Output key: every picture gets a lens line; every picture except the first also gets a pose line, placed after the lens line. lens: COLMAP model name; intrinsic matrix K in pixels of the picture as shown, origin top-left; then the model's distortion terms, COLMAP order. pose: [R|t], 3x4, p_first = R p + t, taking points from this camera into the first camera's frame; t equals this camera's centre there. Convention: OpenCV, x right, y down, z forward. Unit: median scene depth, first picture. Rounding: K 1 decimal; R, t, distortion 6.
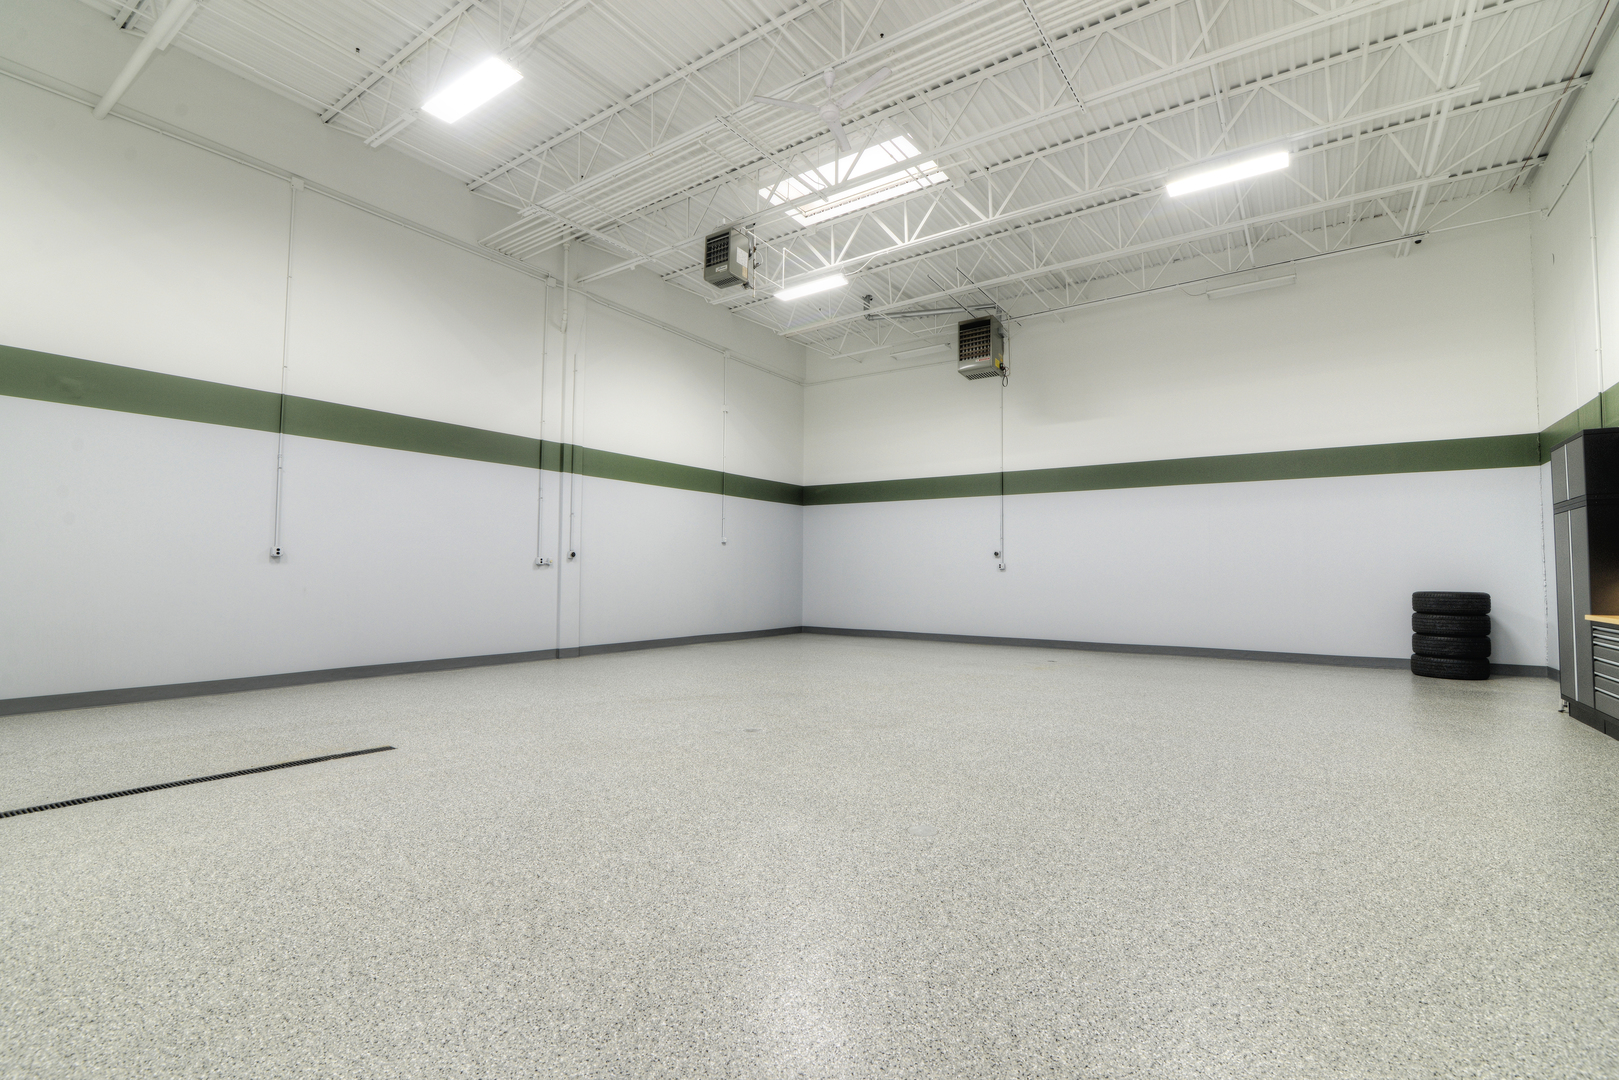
lens RADIAL K [[734.5, 0, 802.8], [0, 734.5, 539.6], [0, 0, 1]] dist [-0.019317, 0.000736]
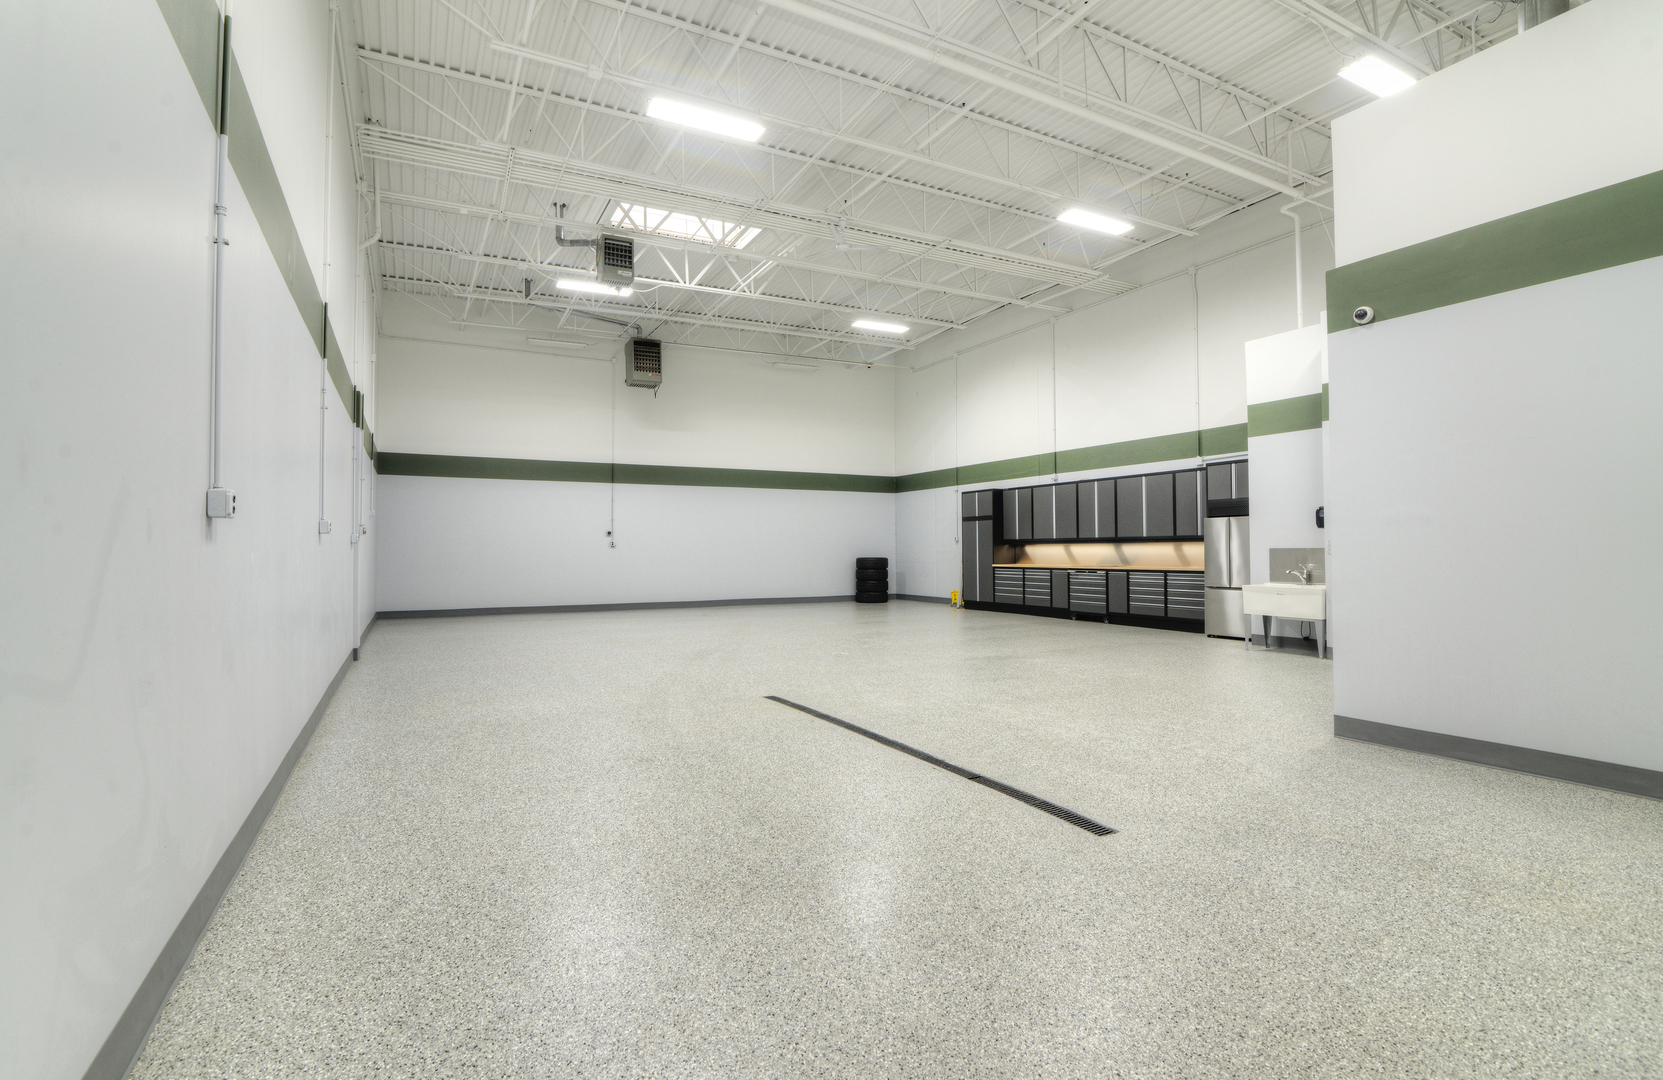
lens RADIAL K [[777.9, 0, 810.2], [0, 777.9, 536.4], [0, 0, 1]] dist [-0.021918, 0.000654]
pose [[0.473601, 0.005793, 0.880720, -0.998830], [-0.033427, 0.999376, 0.011401, -0.000595], [-0.880105, -0.034840, 0.473499, 0.191172]]
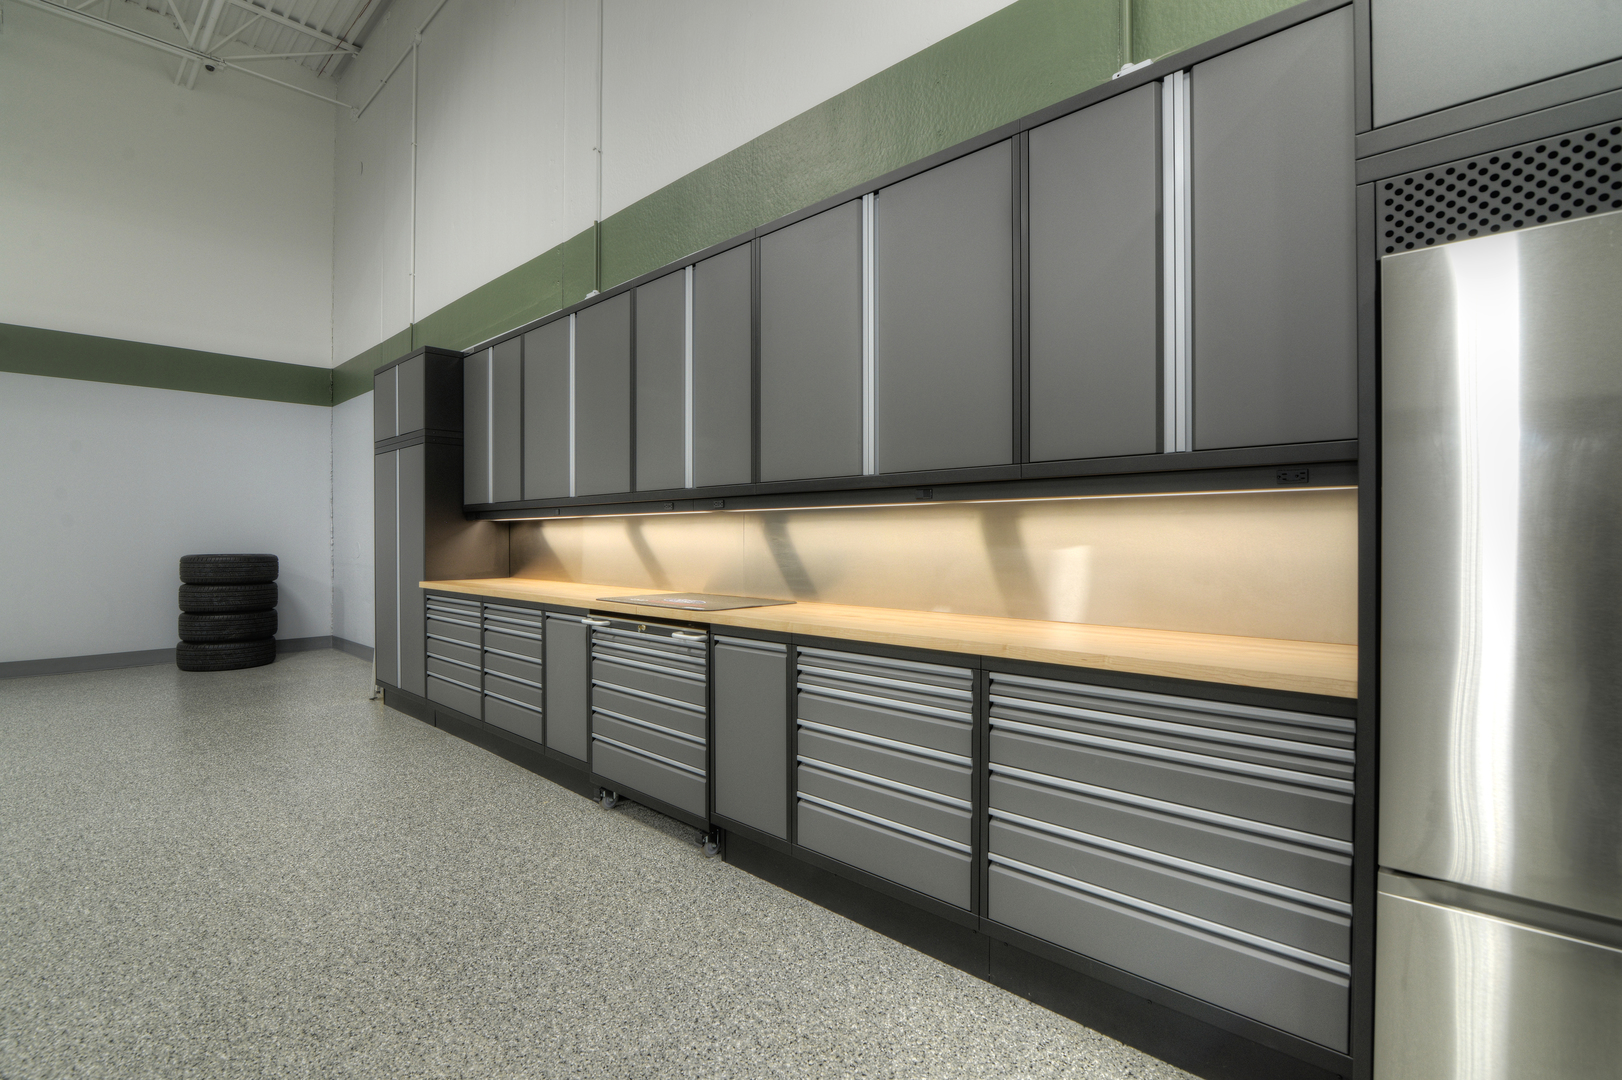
lens RADIAL K [[735.9, 0, 804.3], [0, 735.9, 539.6], [0, 0, 1]] dist [-0.019317, 0.000736]
pose [[0.140943, -0.012372, 0.989940, 0.229549], [-0.044537, 0.998830, 0.018824, 0.016051], [-0.989015, -0.046742, 0.140228, 0.305397]]
